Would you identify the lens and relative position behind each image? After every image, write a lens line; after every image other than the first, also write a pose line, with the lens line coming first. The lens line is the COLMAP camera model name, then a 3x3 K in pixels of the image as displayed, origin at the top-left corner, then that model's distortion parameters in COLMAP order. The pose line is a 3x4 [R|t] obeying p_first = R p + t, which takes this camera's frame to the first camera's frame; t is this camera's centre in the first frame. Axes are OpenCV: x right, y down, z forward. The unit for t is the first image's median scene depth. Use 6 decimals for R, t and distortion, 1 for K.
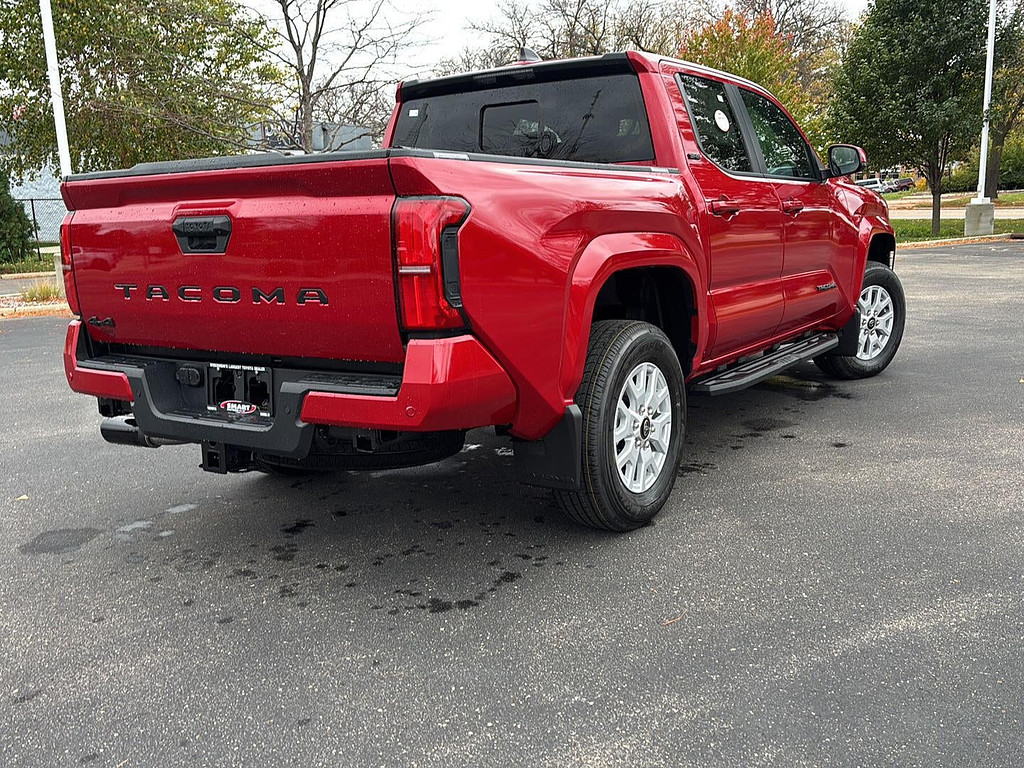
lens RADIAL K [[975.4, 0, 512.0], [0, 975.4, 384.0], [0, 0, 1]] dist [0.126680, -0.251443]
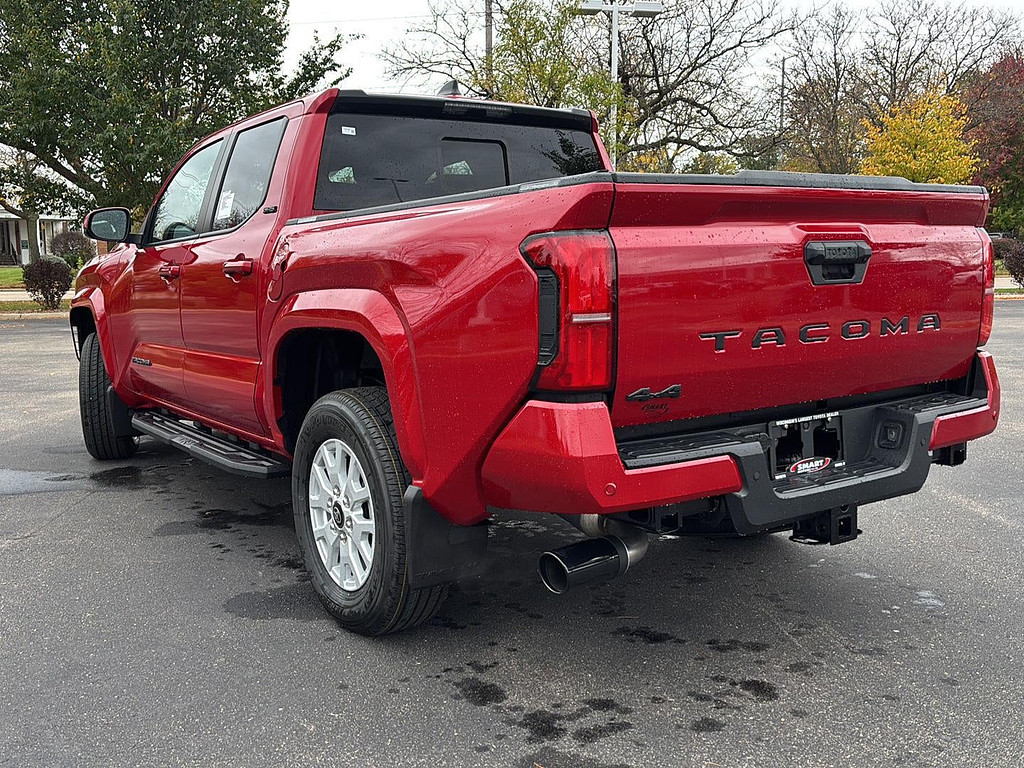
lens RADIAL K [[972.8, 0, 512.0], [0, 972.8, 384.0], [0, 0, 1]] dist [0.123692, -0.345406]
pose [[0.373696, -0.088057, 0.923362, -1.140603], [0.169362, 0.985226, 0.025414, -0.109986], [-0.911958, 0.146885, 0.383088, 0.890856]]
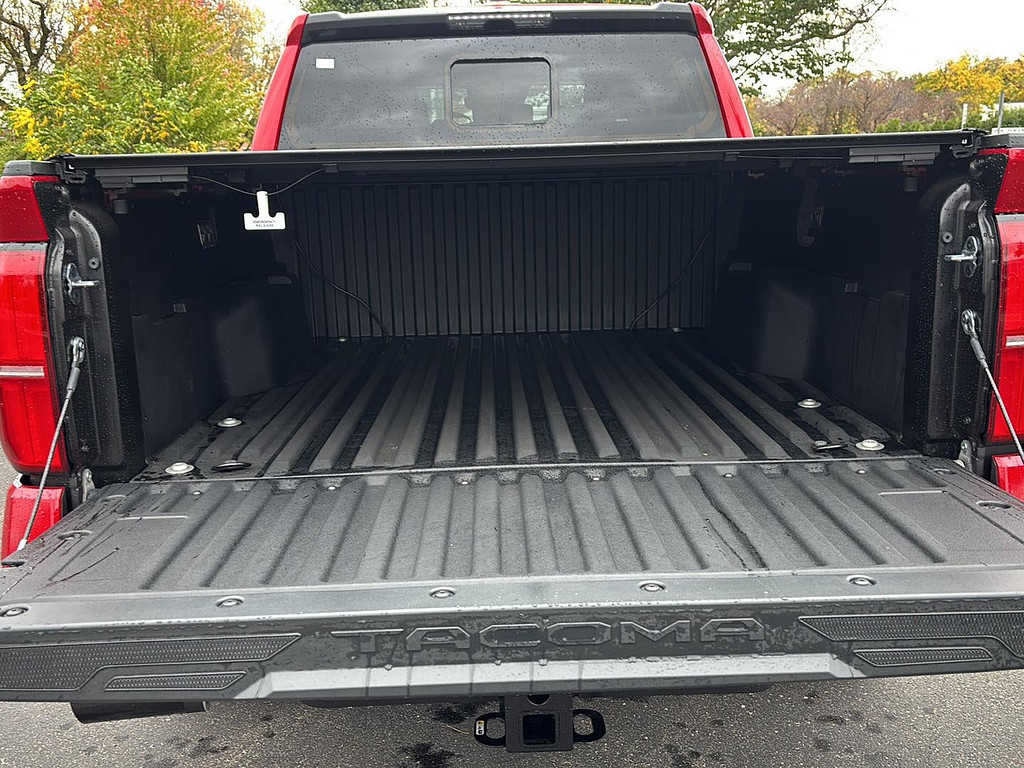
lens RADIAL K [[983.7, 0, 512.0], [0, 983.7, 384.0], [0, 0, 1]] dist [0.085982, -0.162633]
pose [[0.822076, -0.109230, 0.558803, -0.565361], [0.096696, 0.993953, 0.052036, -0.124601], [-0.561107, 0.011256, 0.827667, 0.560675]]
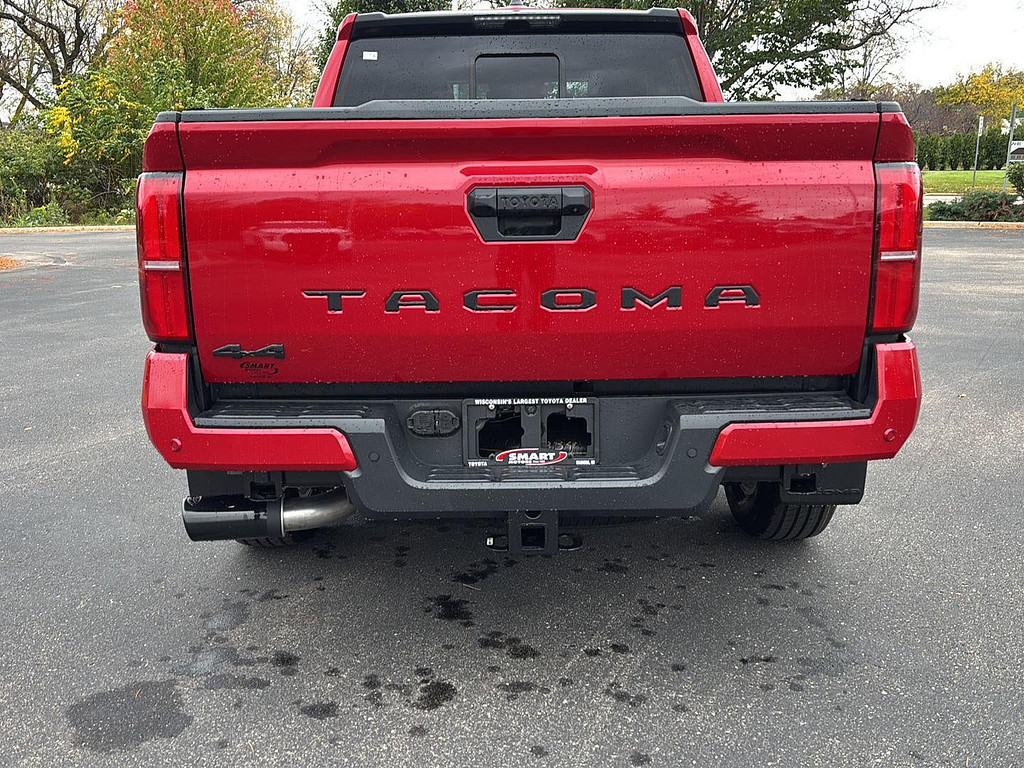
lens RADIAL K [[975.4, 0, 512.0], [0, 975.4, 384.0], [0, 0, 1]] dist [0.126680, -0.251443]
pose [[0.832858, -0.090735, 0.545998, -0.663300], [0.079560, 0.995853, 0.044132, -0.060773], [-0.547738, 0.006684, 0.836623, 0.413853]]
